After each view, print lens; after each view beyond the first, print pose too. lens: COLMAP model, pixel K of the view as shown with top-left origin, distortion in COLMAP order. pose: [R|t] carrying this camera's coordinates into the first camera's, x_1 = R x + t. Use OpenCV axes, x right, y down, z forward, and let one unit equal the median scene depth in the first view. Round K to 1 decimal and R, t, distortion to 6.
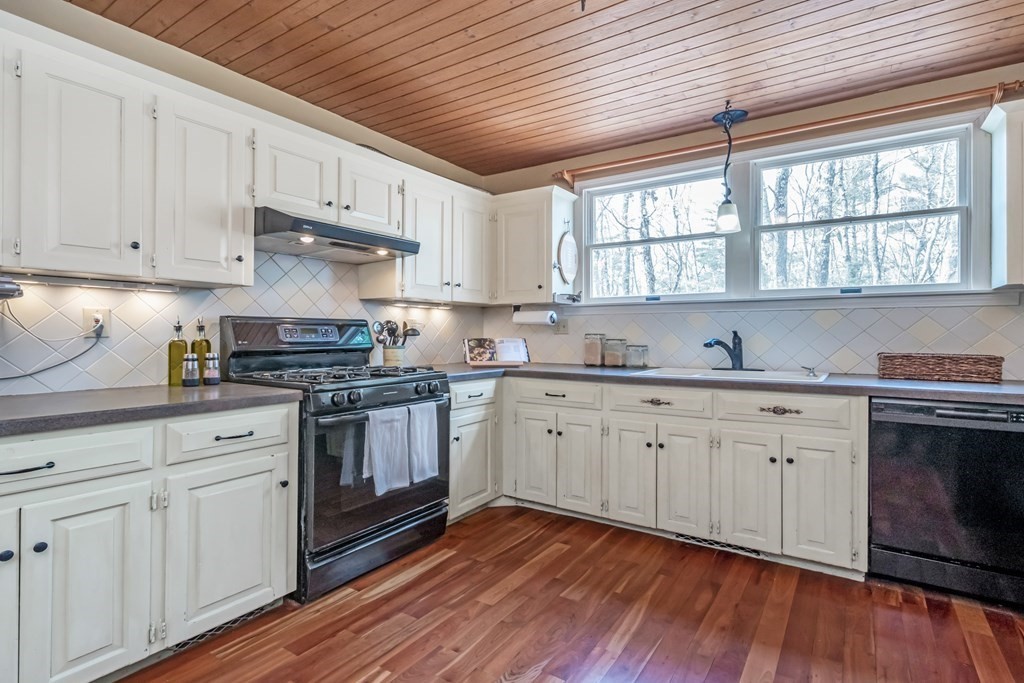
lens RADIAL K [[518.1, 0, 513.7], [0, 518.1, 328.2], [0, 0, 1]] dist [0.000677, -0.000309]
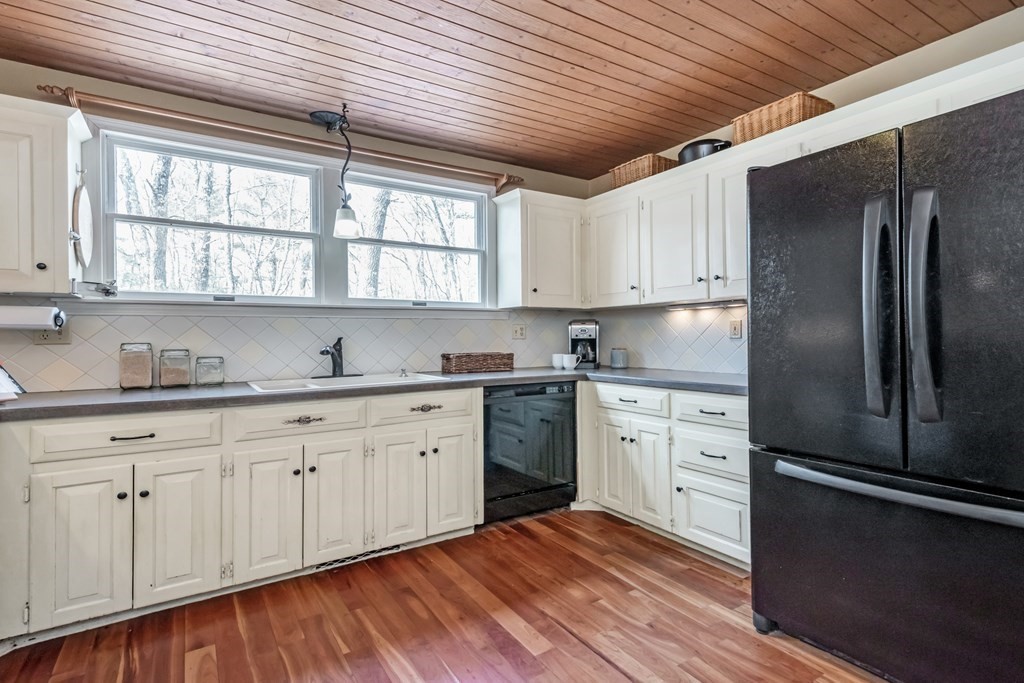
lens RADIAL K [[497.2, 0, 513.2], [0, 497.2, 331.5], [0, 0, 1]] dist [0.012880, -0.000213]
pose [[0.404851, 0.005345, 0.914367, -0.359560], [0.001678, 0.999977, -0.006588, 0.000904], [-0.914381, 0.004201, 0.404833, 0.361237]]
